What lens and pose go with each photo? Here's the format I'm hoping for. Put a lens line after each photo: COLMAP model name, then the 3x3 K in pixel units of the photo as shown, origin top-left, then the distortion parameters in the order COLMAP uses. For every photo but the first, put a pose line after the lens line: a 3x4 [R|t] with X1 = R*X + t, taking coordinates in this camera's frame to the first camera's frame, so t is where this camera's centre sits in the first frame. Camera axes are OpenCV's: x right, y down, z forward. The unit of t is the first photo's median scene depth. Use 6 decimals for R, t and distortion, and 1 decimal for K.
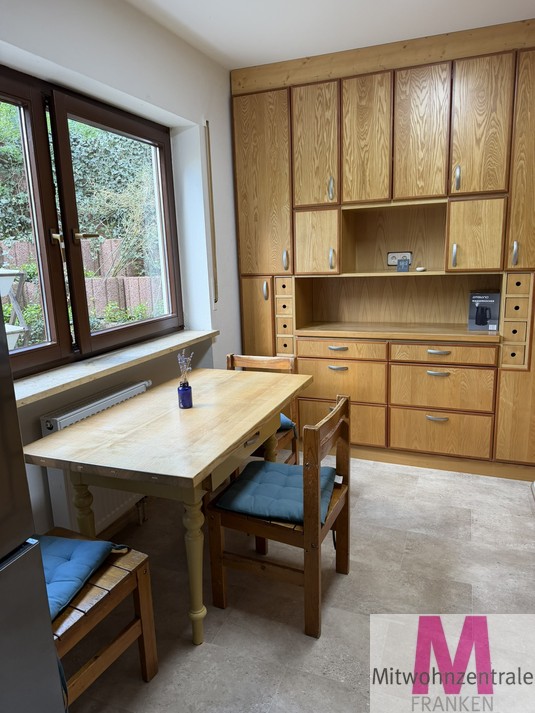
lens RADIAL K [[493.3, 0, 267.4], [0, 493.3, 358.0], [0, 0, 1]] dist [0.006539, 0.000476]
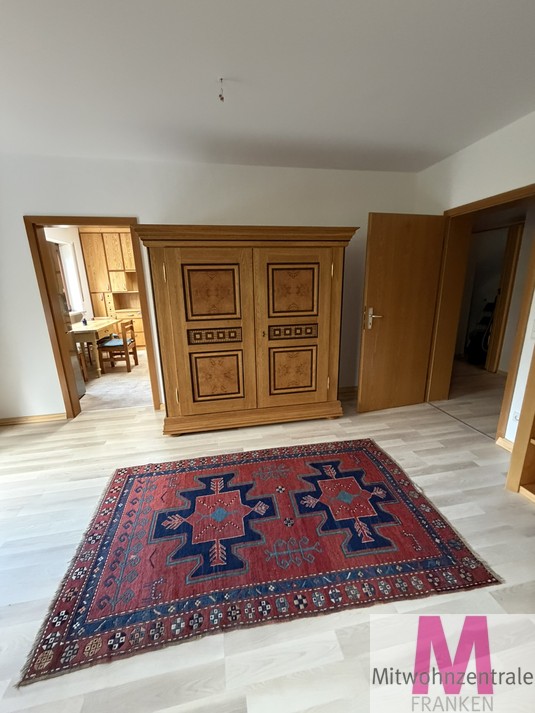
lens RADIAL K [[284.6, 0, 272.2], [0, 284.6, 354.3], [0, 0, 1]] dist [0.003821, 0.000125]
pose [[0.840612, -0.125516, 0.526894, -0.094175], [0.109282, 0.992076, 0.061981, 0.227268], [-0.530499, 0.005478, 0.847668, -1.101682]]
